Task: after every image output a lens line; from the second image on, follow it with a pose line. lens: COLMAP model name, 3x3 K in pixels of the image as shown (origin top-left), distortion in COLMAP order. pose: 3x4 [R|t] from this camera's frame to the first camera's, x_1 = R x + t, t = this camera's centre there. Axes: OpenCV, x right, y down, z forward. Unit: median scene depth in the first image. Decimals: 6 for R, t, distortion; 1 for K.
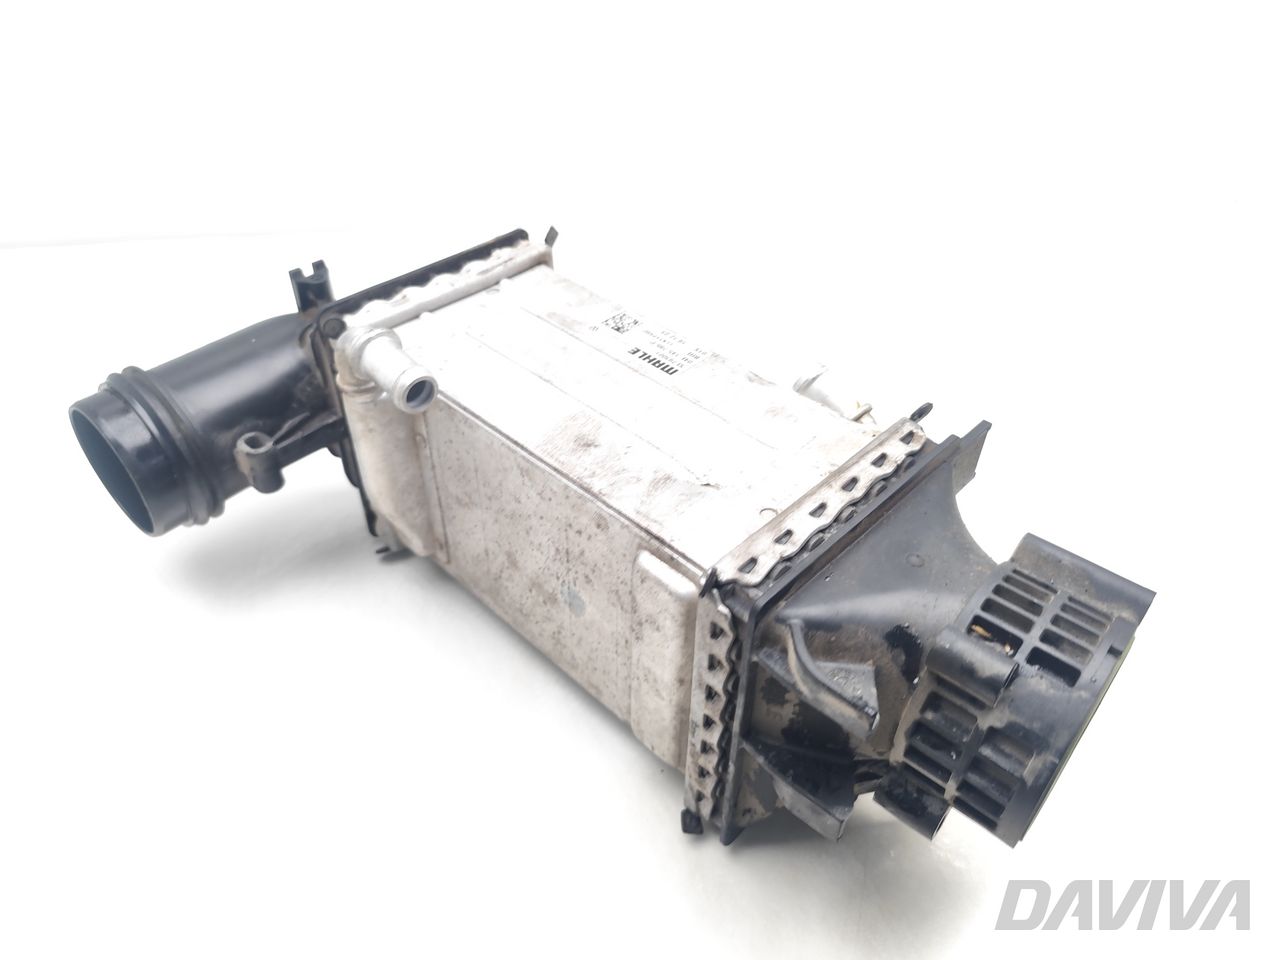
lens RADIAL K [[912.3, 0, 635.2], [0, 912.3, 480.8], [0, 0, 1]] dist [0.004510, -0.005652]
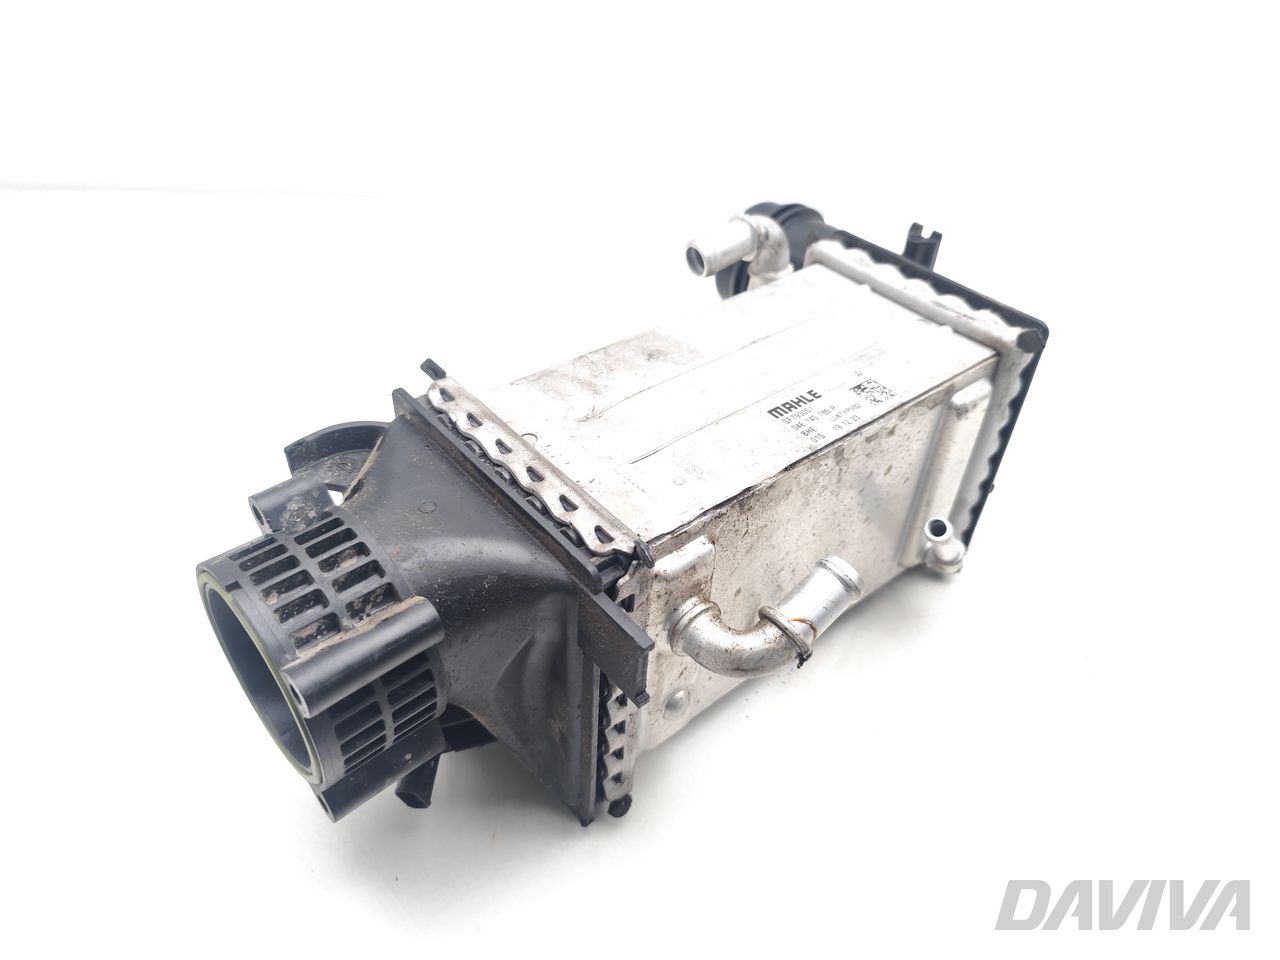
lens RADIAL K [[912.3, 0, 640.4], [0, 912.3, 481.7], [0, 0, 1]] dist [0.004510, -0.005652]
pose [[-0.103885, 0.620027, -0.777672, 0.783677], [-0.676117, 0.529425, 0.512422, -0.448143], [0.729434, 0.579030, 0.364211, 0.597170]]
